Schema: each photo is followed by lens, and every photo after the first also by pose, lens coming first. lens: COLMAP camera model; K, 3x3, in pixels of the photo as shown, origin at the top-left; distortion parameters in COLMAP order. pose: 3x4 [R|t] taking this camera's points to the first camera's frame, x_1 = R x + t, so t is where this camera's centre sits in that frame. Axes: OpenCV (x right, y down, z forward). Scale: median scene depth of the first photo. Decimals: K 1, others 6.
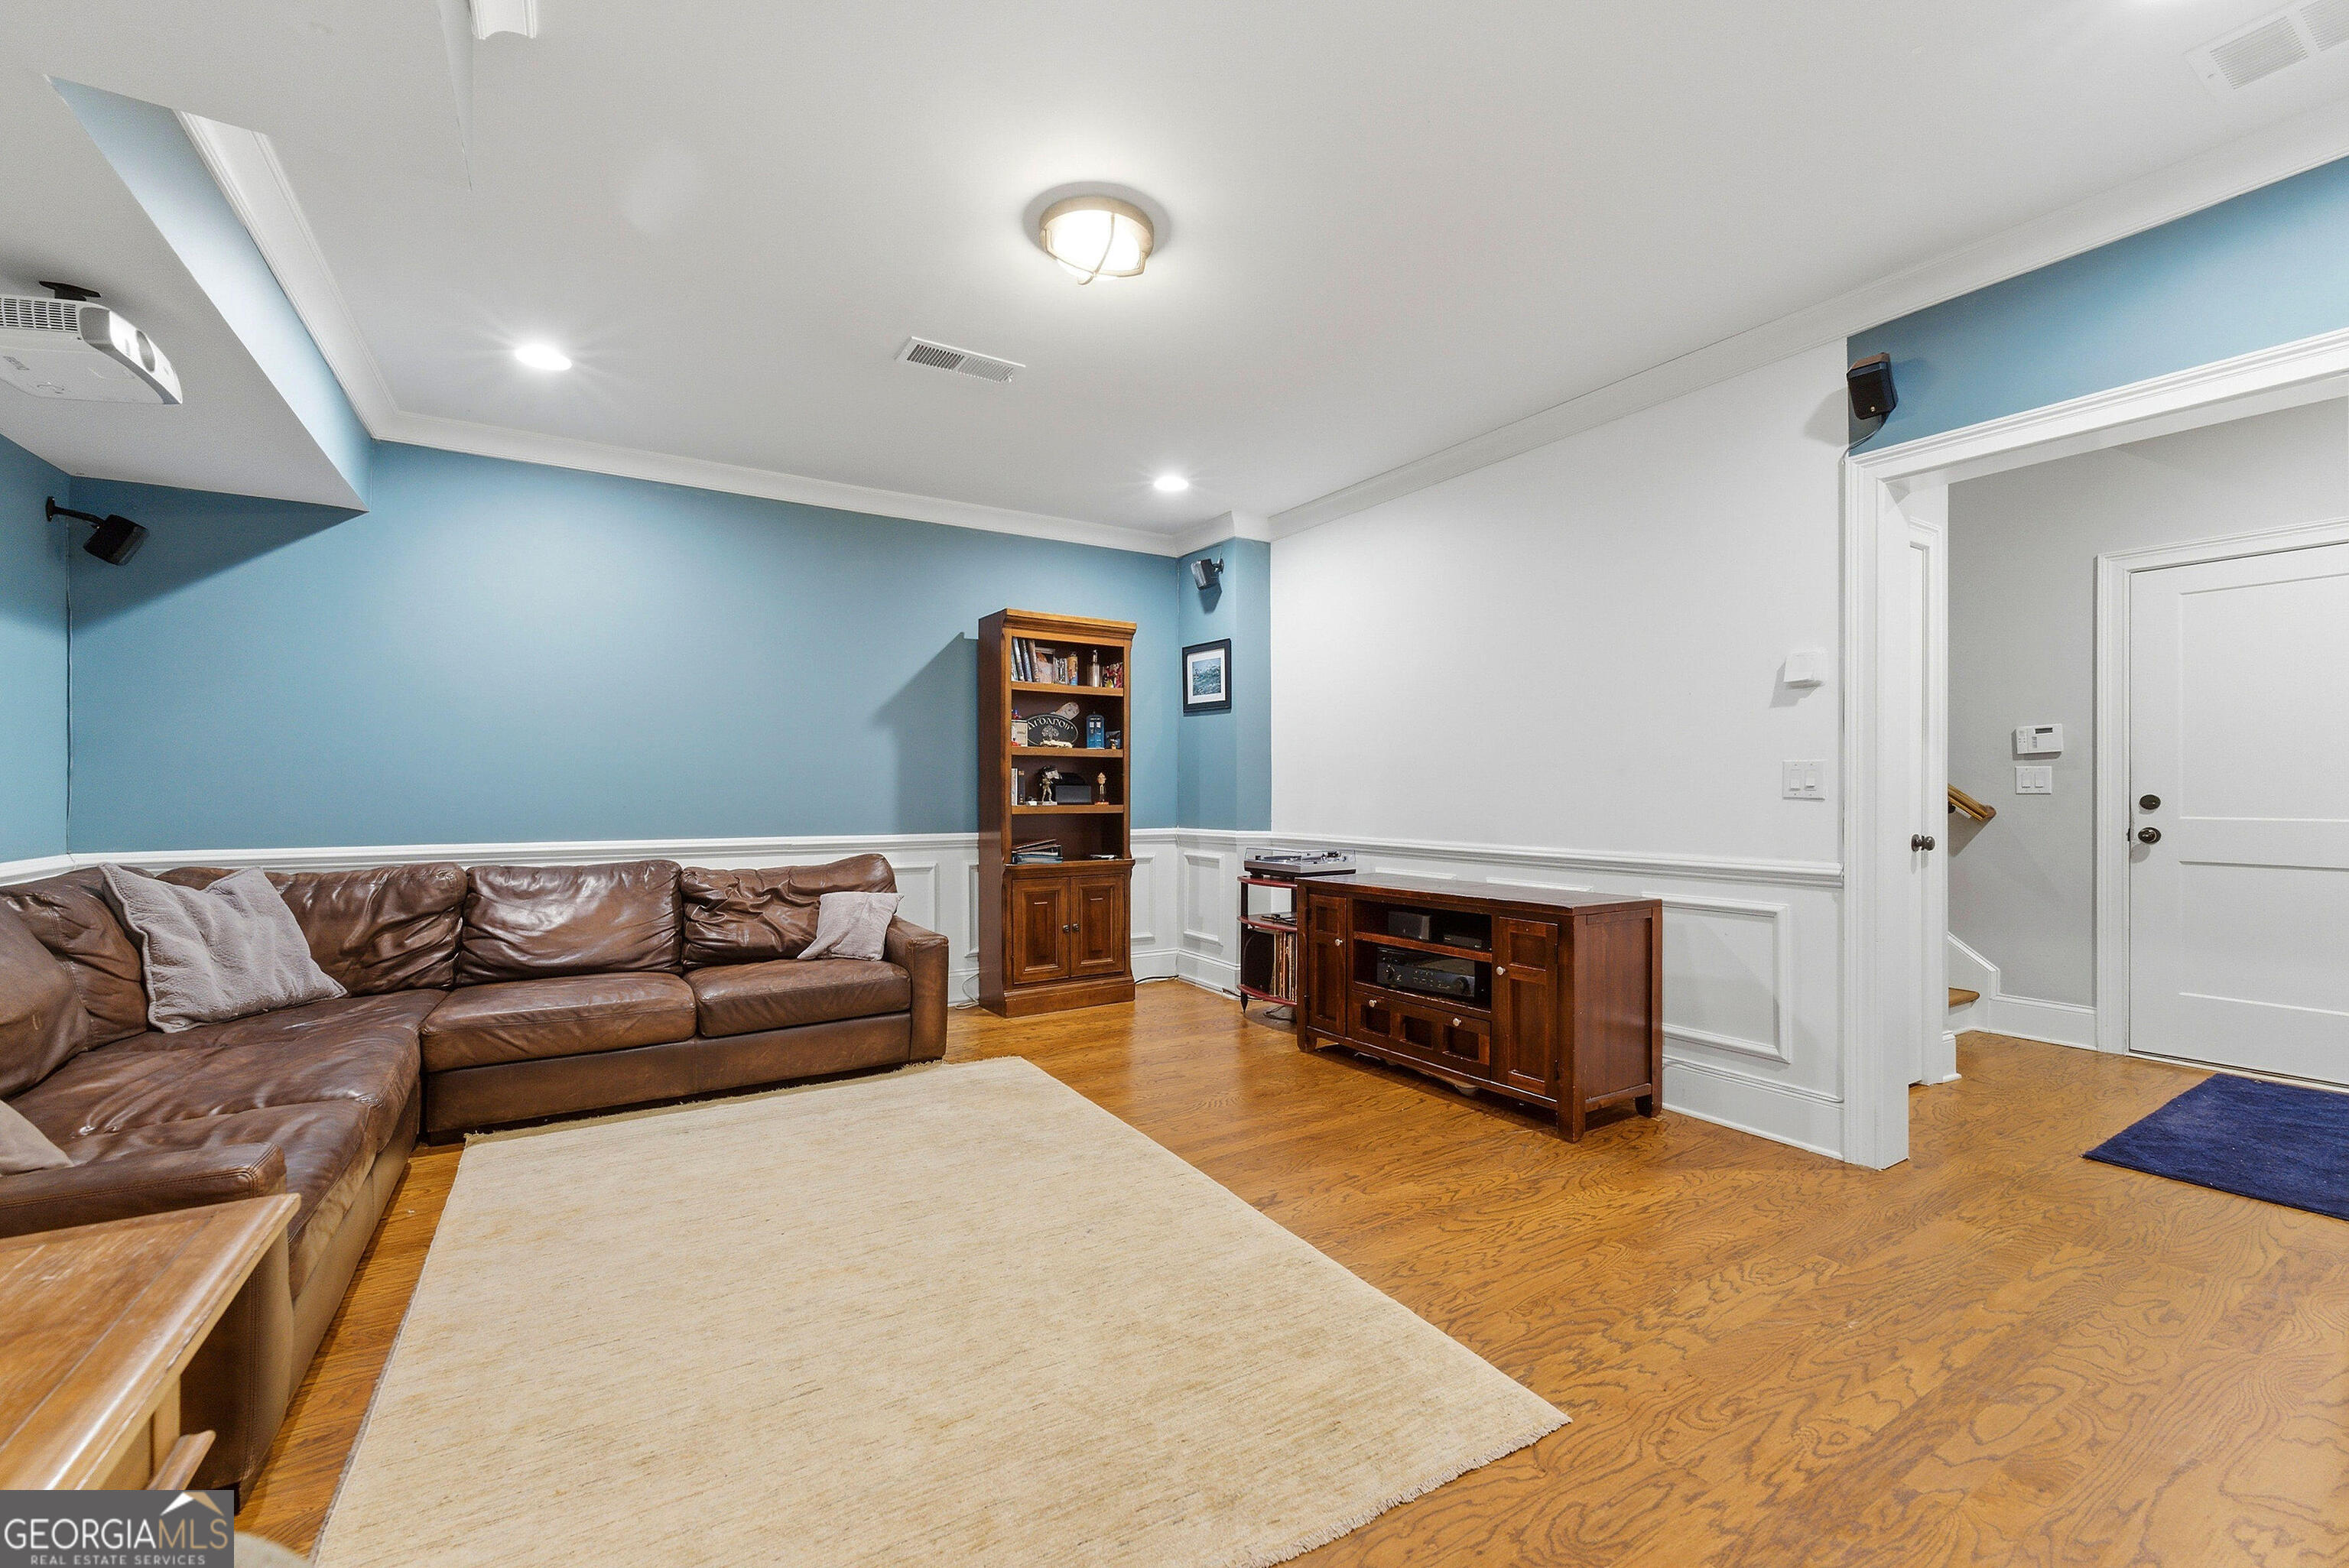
lens RADIAL K [[951.8, 0, 1180.8], [0, 951.8, 789.6], [0, 0, 1]] dist [-0.017131, 0.000187]
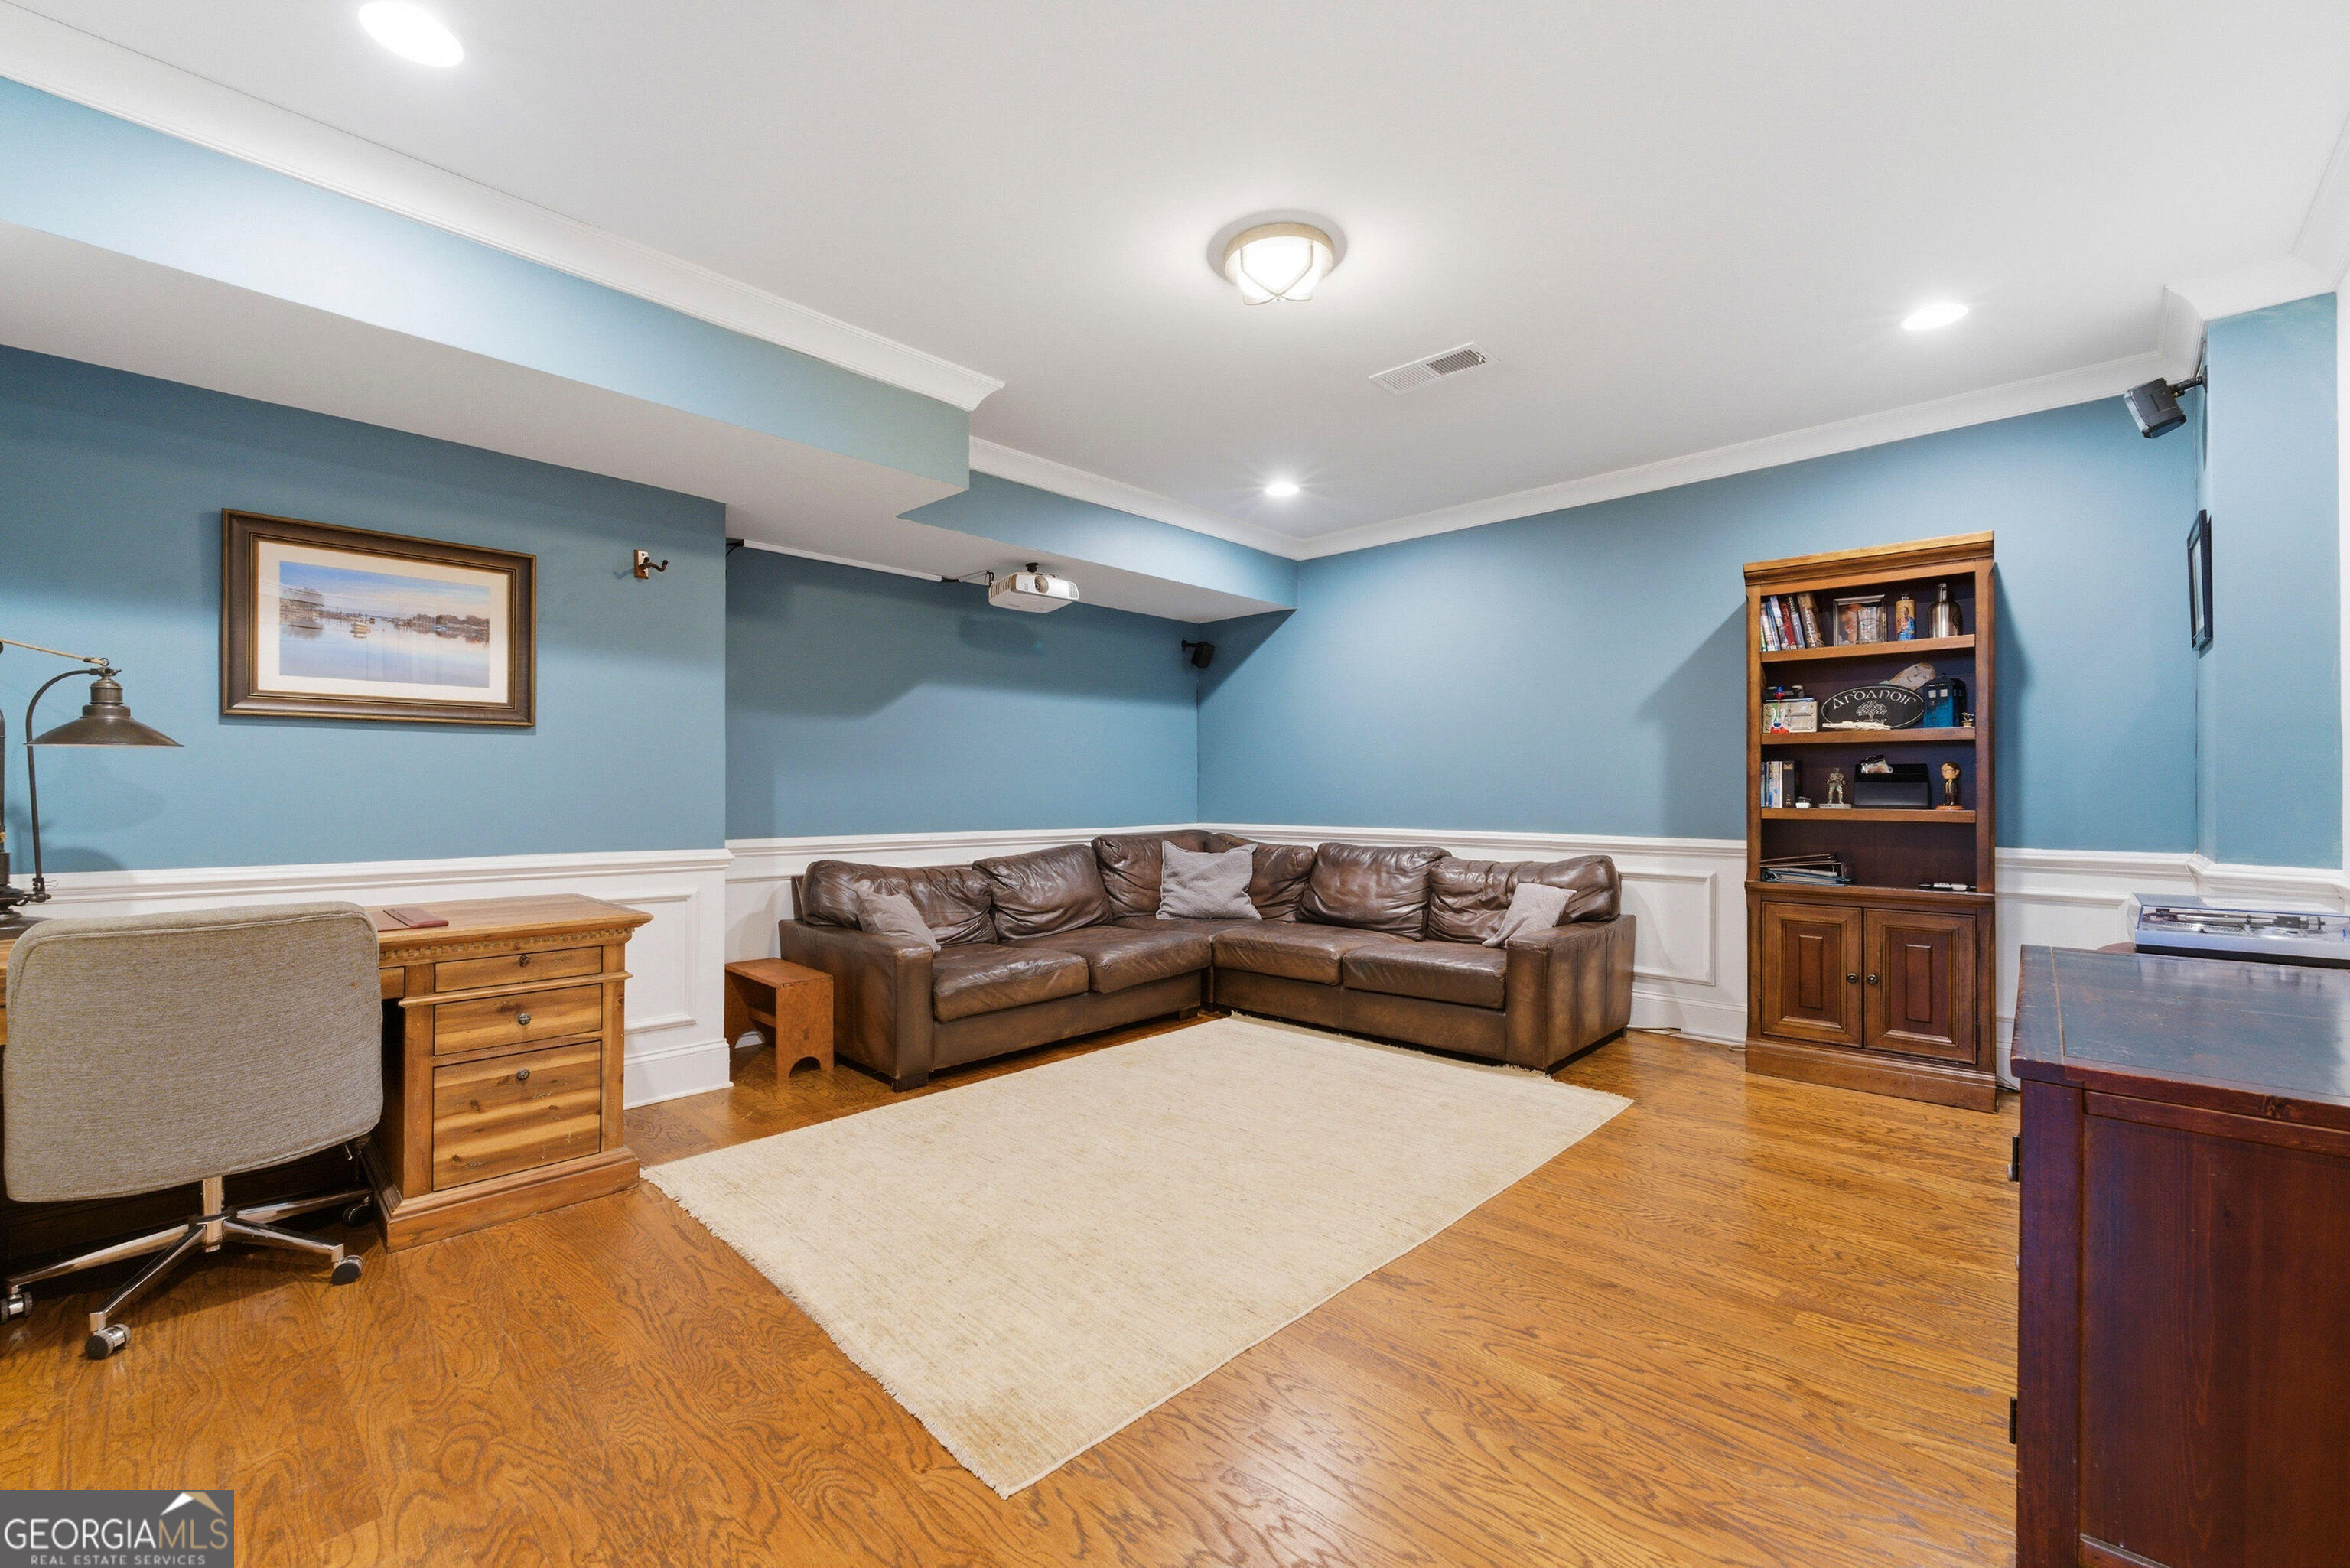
lens RADIAL K [[952.2, 0, 1184.0], [0, 952.2, 788.2], [0, 0, 1]] dist [-0.017131, 0.000187]
pose [[0.256911, -0.001314, -0.966434, 0.453635], [0.002371, 0.999997, -0.000730, -0.000448], [0.966432, -0.002104, 0.256913, 0.321790]]
